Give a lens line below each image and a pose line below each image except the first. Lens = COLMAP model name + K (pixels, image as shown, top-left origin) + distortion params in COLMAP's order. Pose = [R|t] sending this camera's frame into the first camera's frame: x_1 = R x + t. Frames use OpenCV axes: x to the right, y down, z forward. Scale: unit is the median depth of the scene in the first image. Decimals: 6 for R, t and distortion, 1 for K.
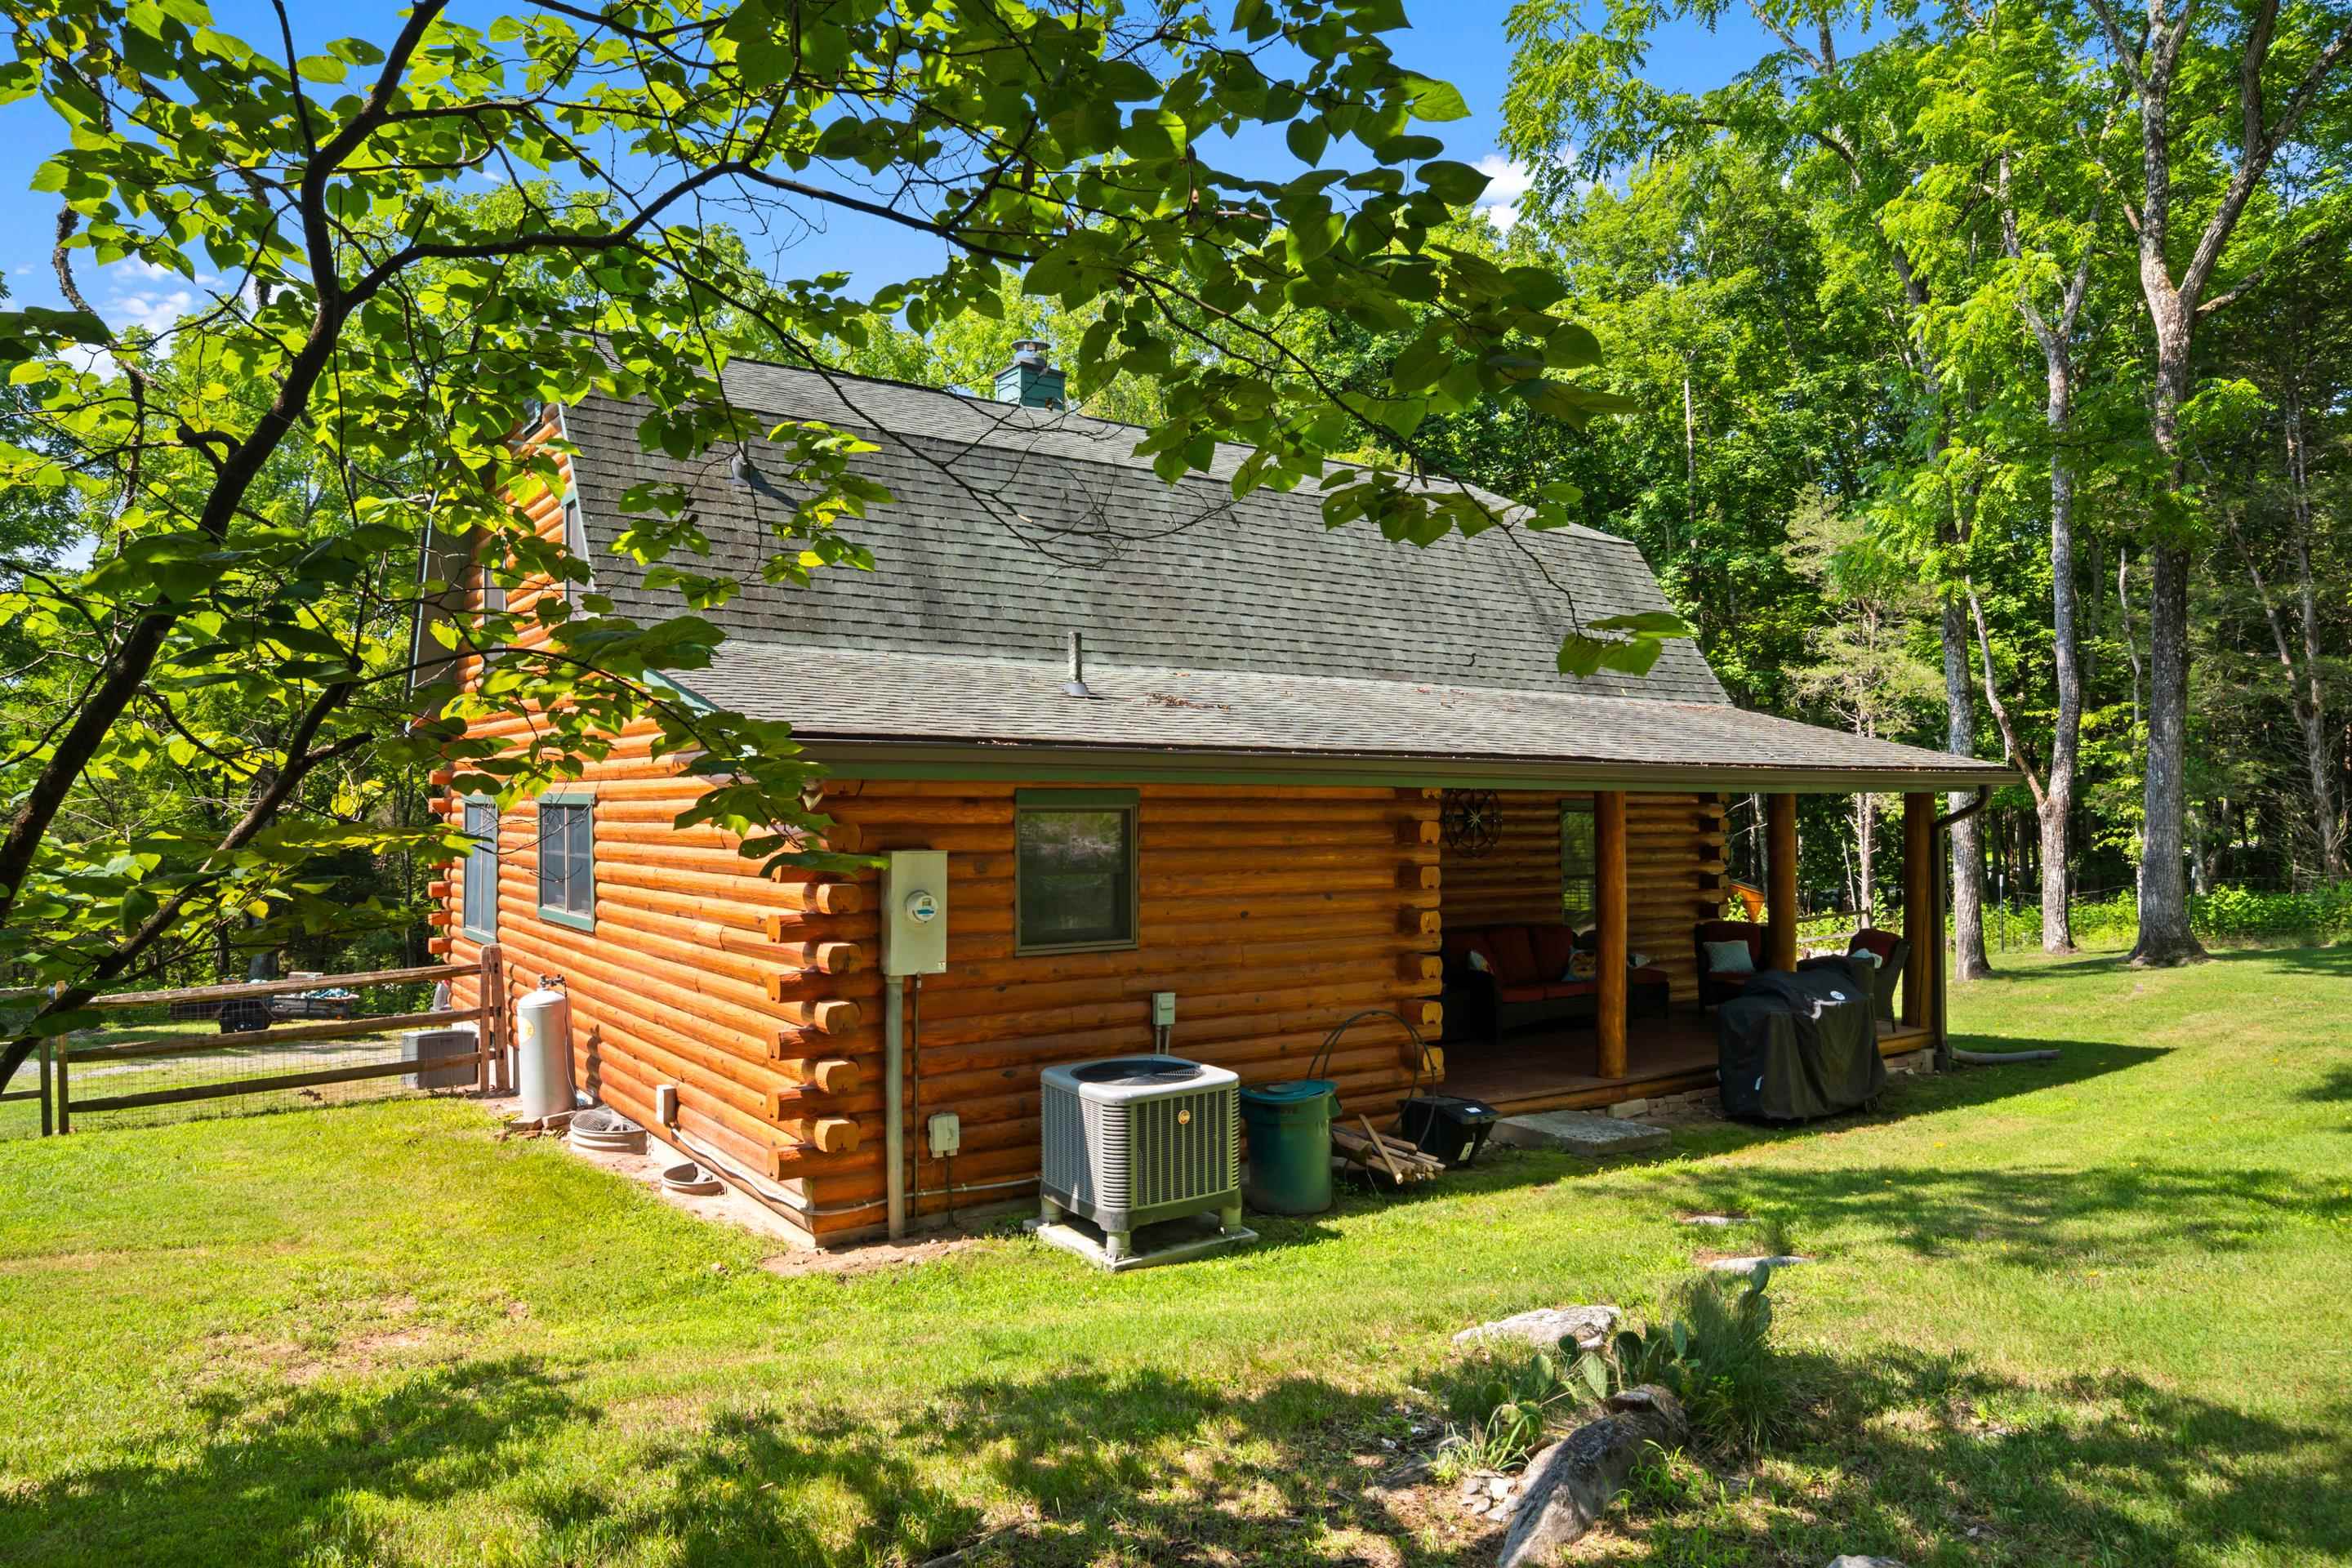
lens RADIAL K [[1498.9, 0, 1179.5], [0, 1498.9, 800.0], [0, 0, 1]] dist [0.007333, 0.001019]
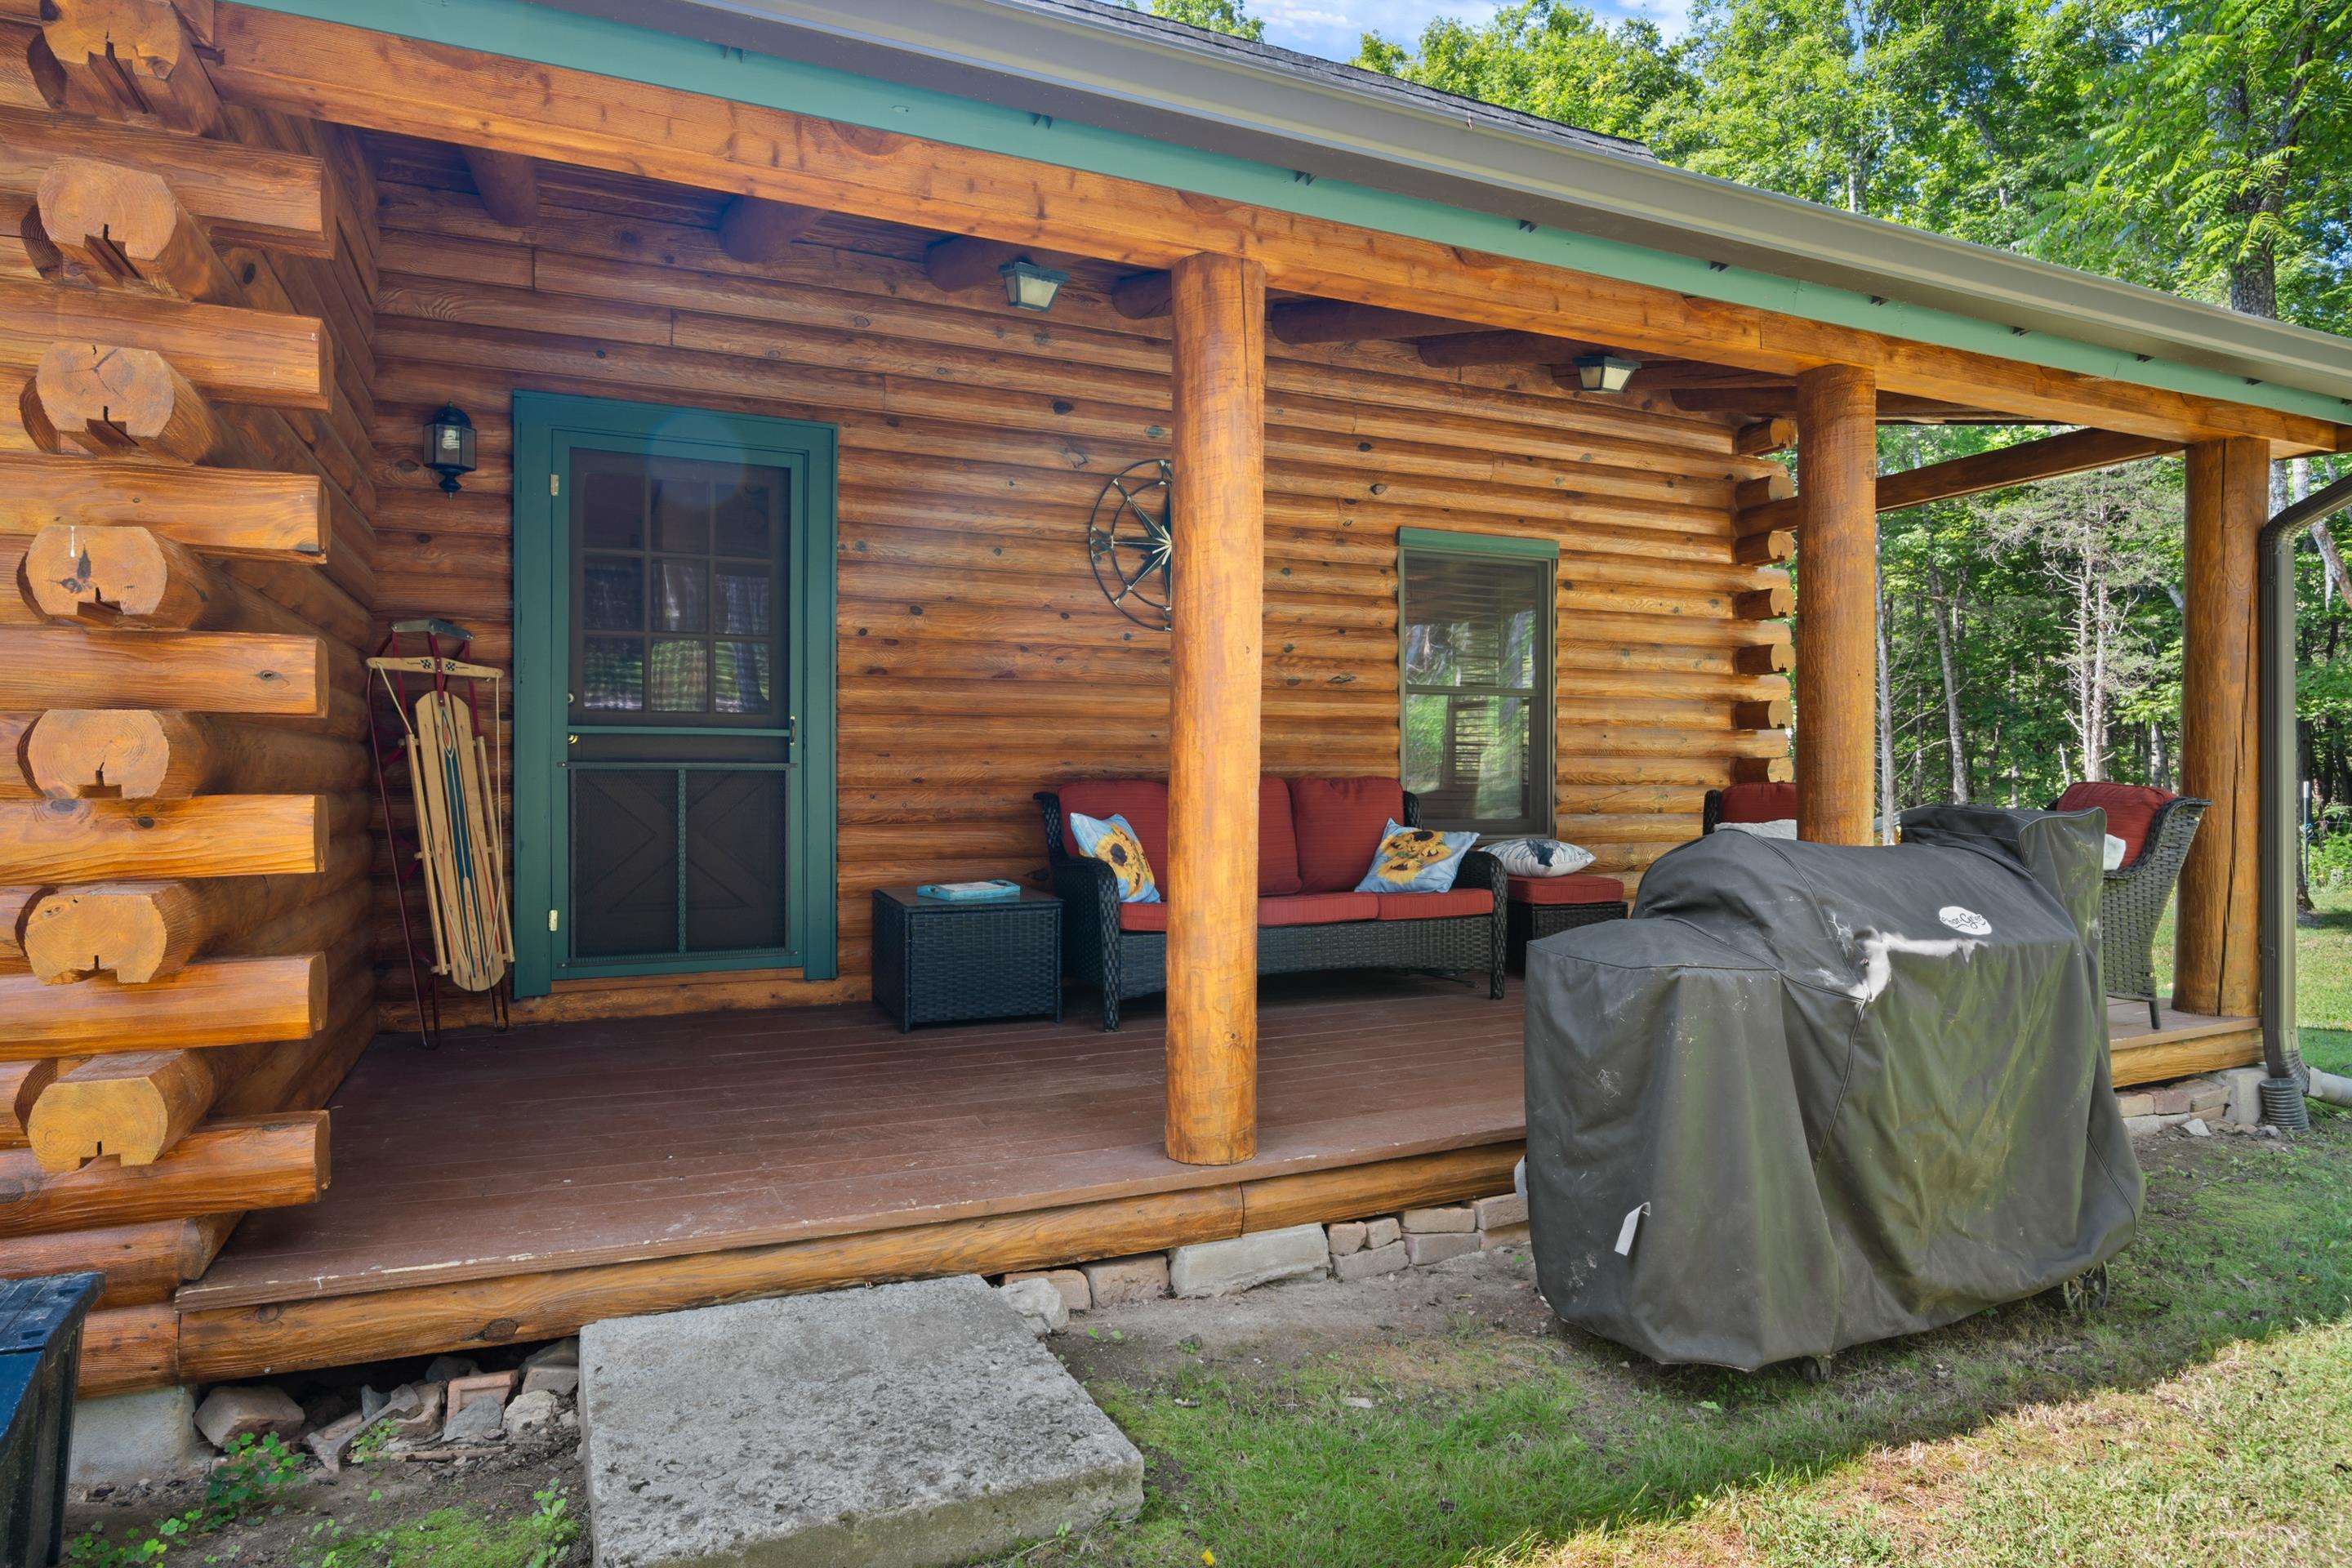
lens RADIAL K [[1329.3, 0, 1206.1], [0, 1329.3, 752.9], [0, 0, 1]] dist [0.001198, -0.002633]
pose [[0.986894, 0.005353, -0.161281, 0.400984], [-0.006246, 0.999968, -0.005029, 0.119465], [0.161249, 0.005971, 0.986896, 0.863782]]
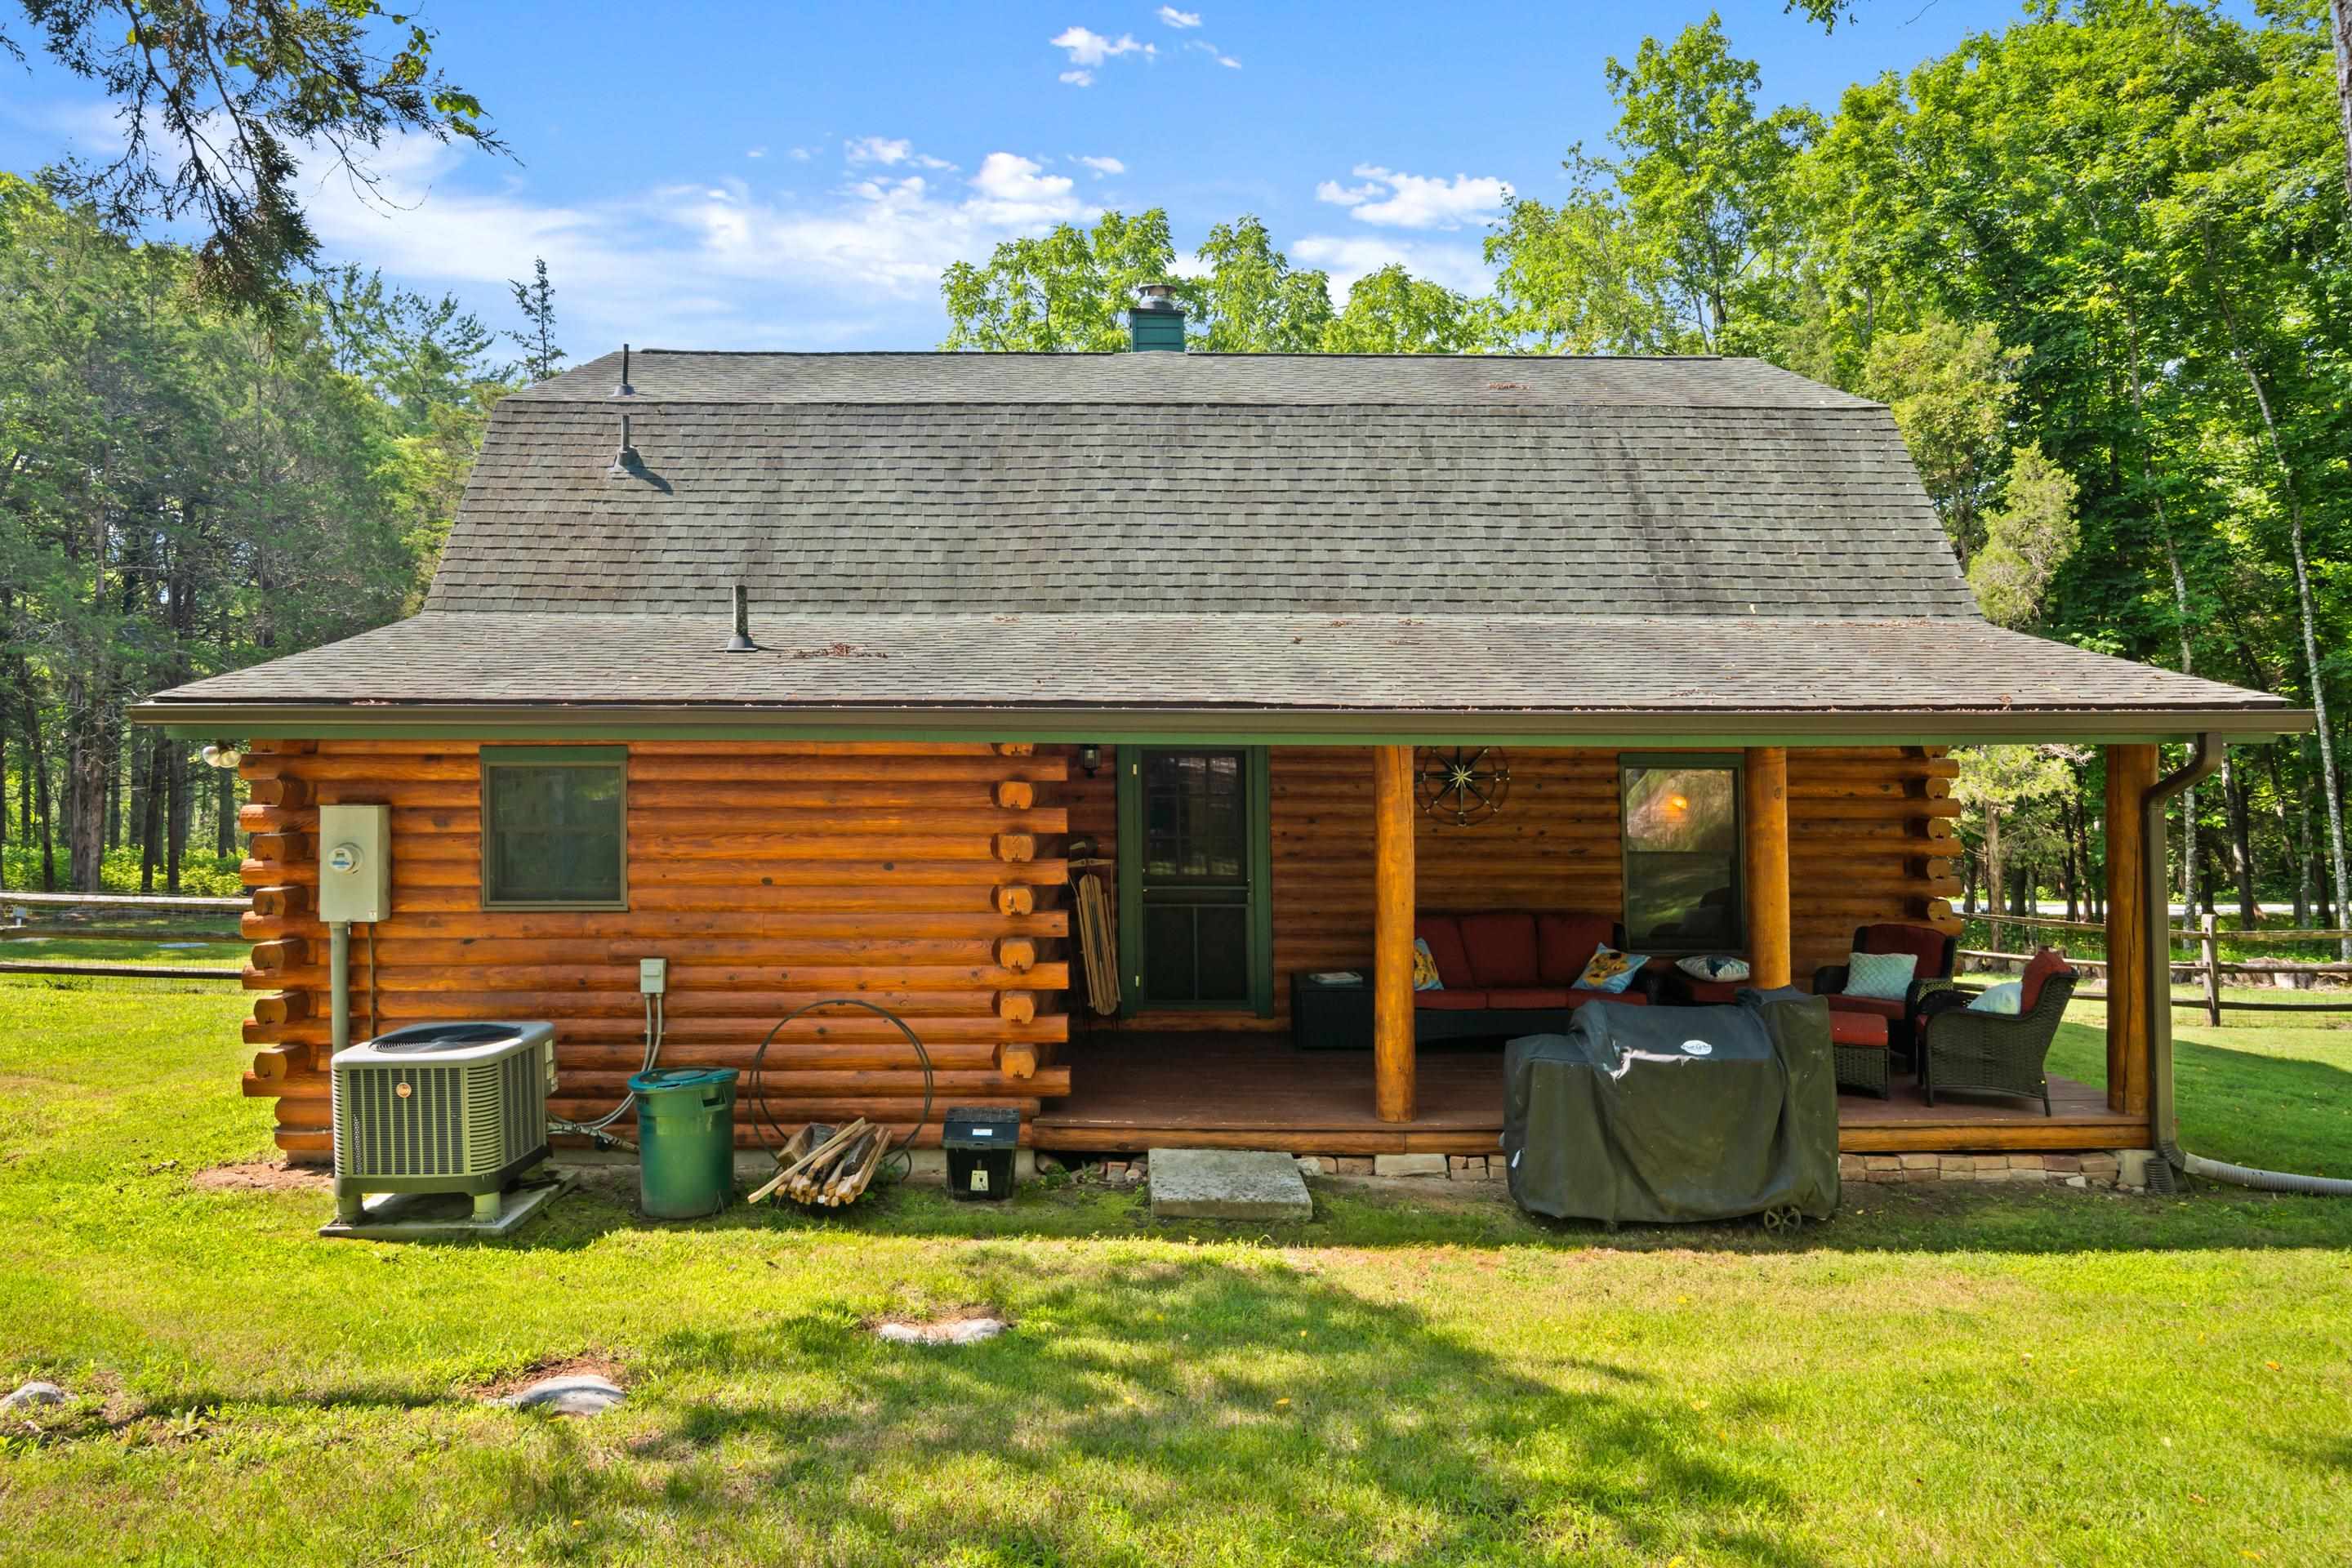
lens RADIAL K [[1378.2, 0, 1159.9], [0, 1378.2, 769.7], [0, 0, 1]] dist [0.000593, 0.002933]
pose [[0.827225, 0.007866, -0.561816, 0.704336], [0.001637, 0.999864, 0.016408, -0.005614], [0.561869, -0.014493, 0.827099, 0.429130]]
